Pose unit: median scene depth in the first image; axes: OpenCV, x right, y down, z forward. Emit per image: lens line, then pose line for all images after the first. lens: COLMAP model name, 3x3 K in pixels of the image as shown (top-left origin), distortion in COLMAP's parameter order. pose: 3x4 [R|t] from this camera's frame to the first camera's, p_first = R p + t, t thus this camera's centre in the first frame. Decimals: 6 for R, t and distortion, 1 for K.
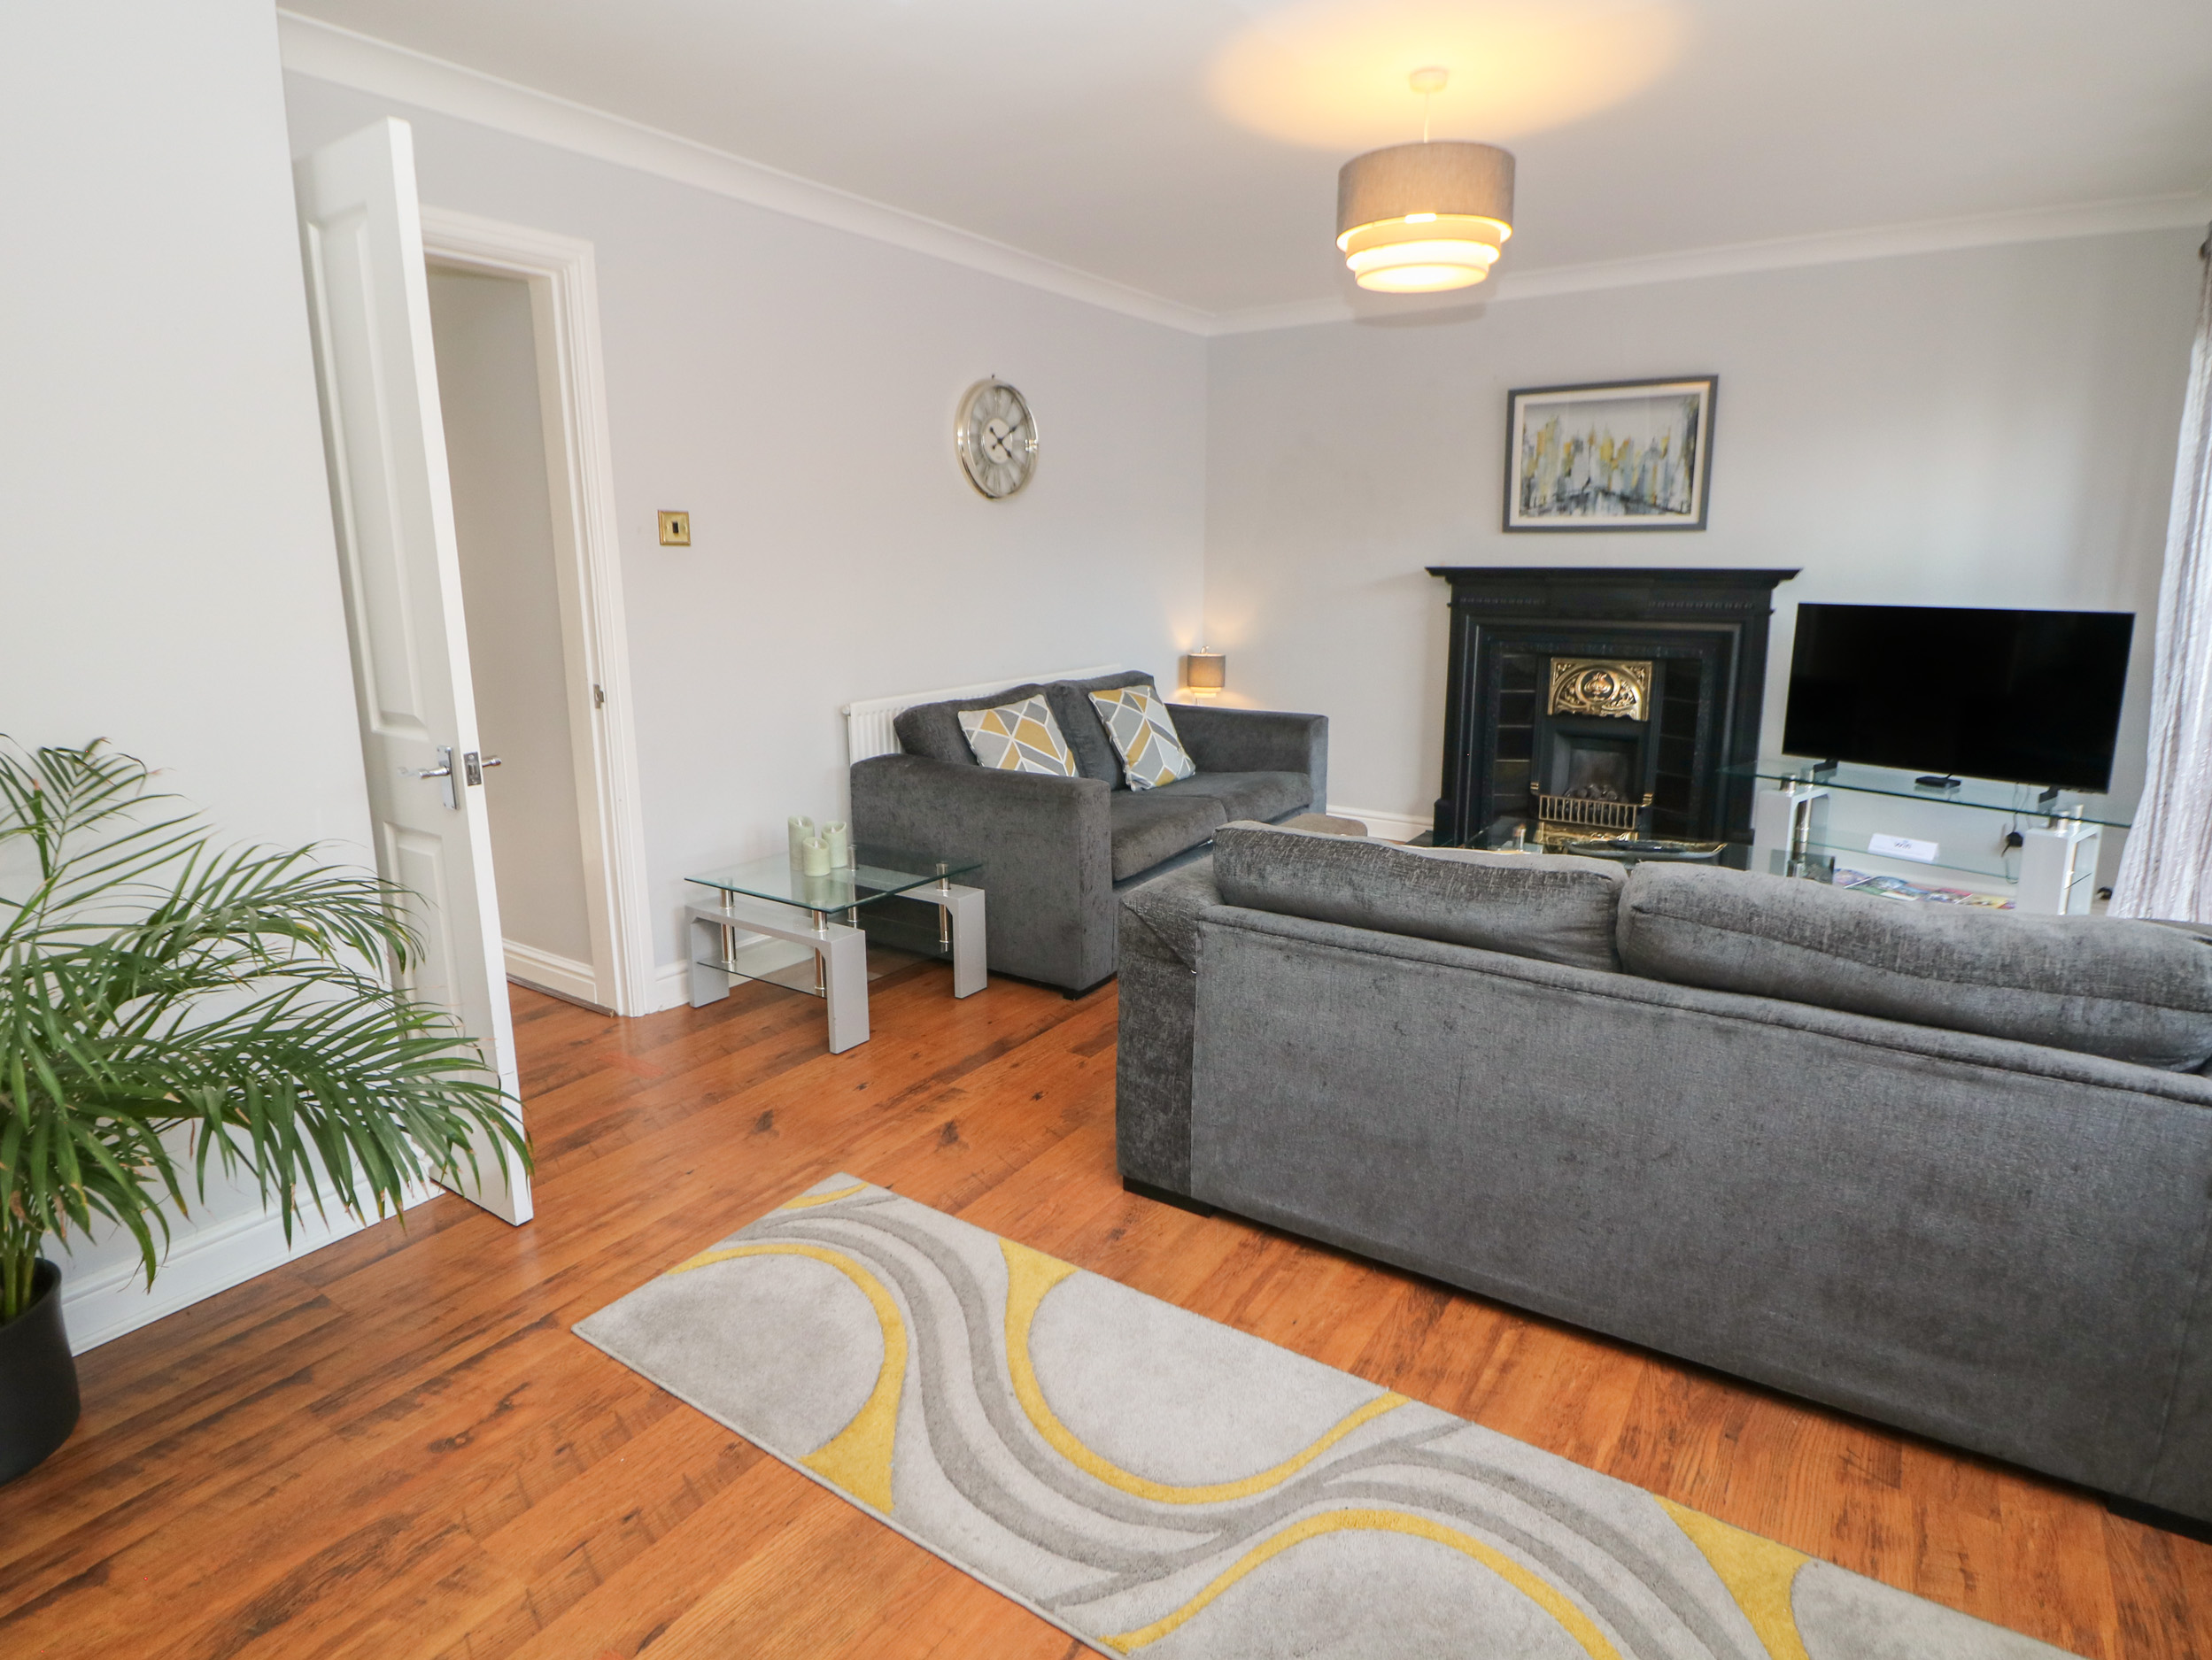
lens RADIAL K [[1189.8, 0, 1135.8], [0, 1189.8, 786.6], [0, 0, 1]] dist [-0.003672, -0.011075]
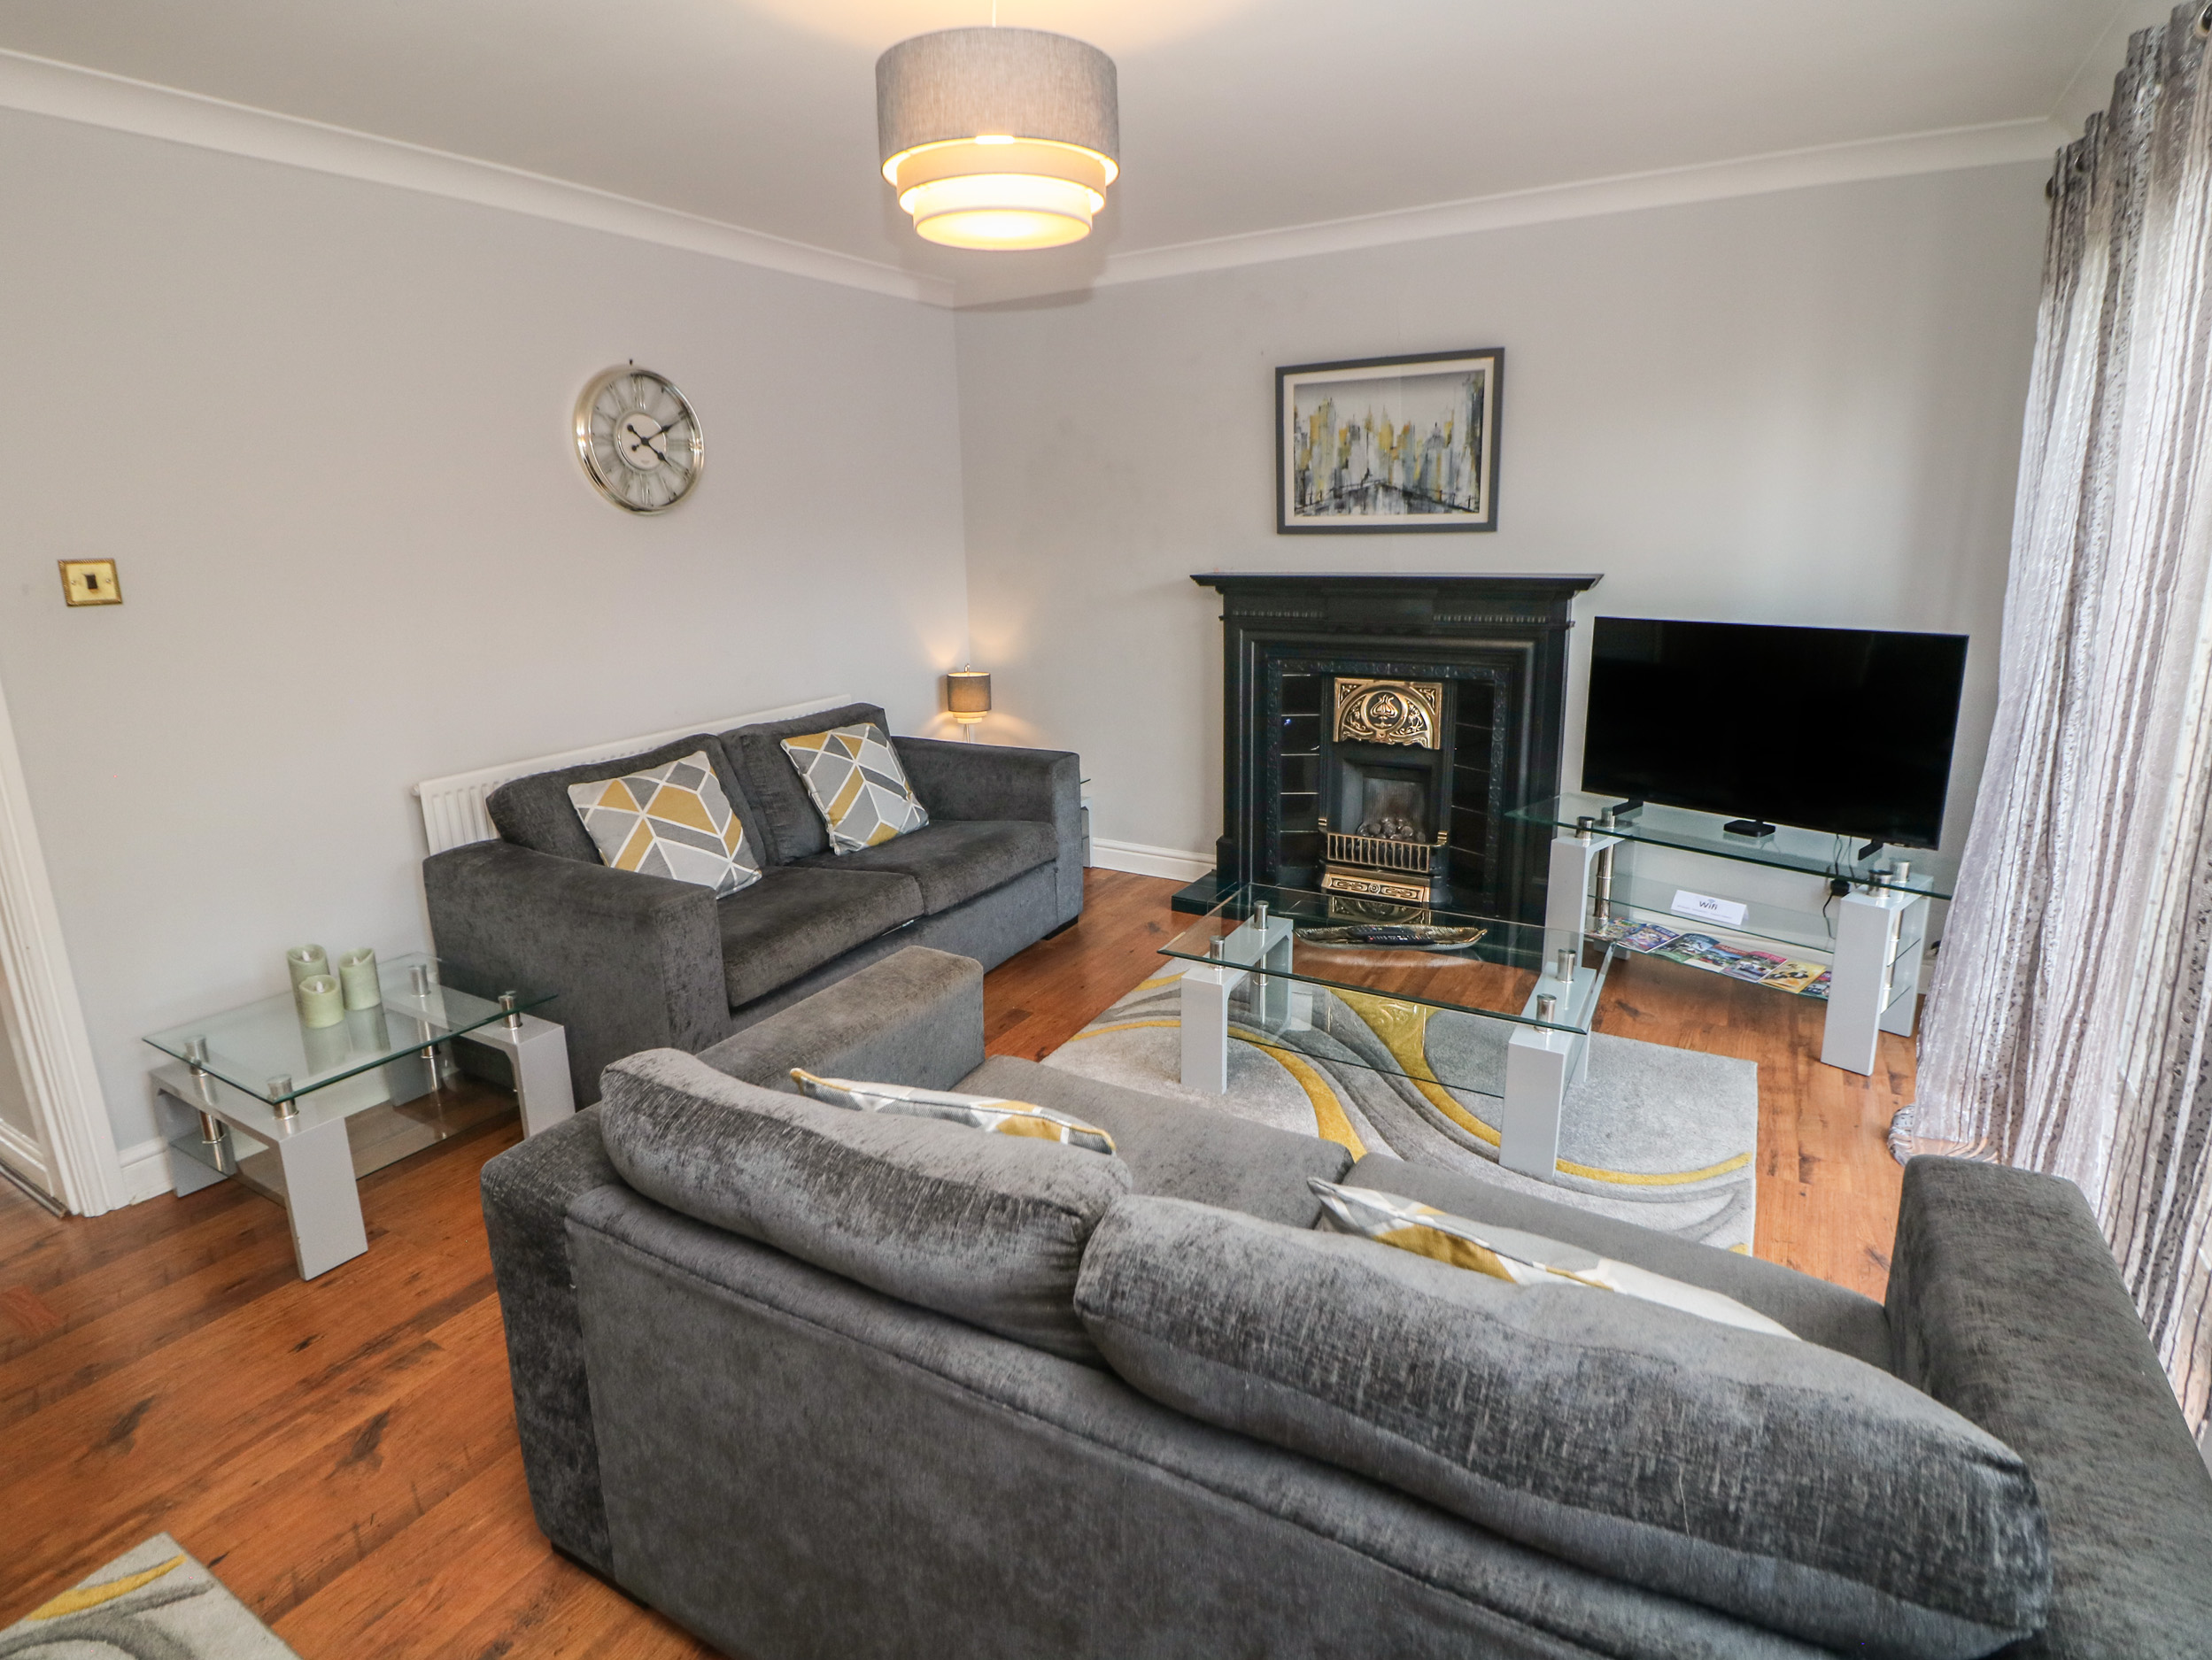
lens RADIAL K [[1189.8, 0, 1097.9], [0, 1189.8, 820.6], [0, 0, 1]] dist [-0.003672, -0.011075]
pose [[0.998149, -0.032476, 0.051421, 0.162276], [0.029932, 0.998326, 0.049496, -0.066249], [-0.052942, -0.047865, 0.997450, 0.168274]]
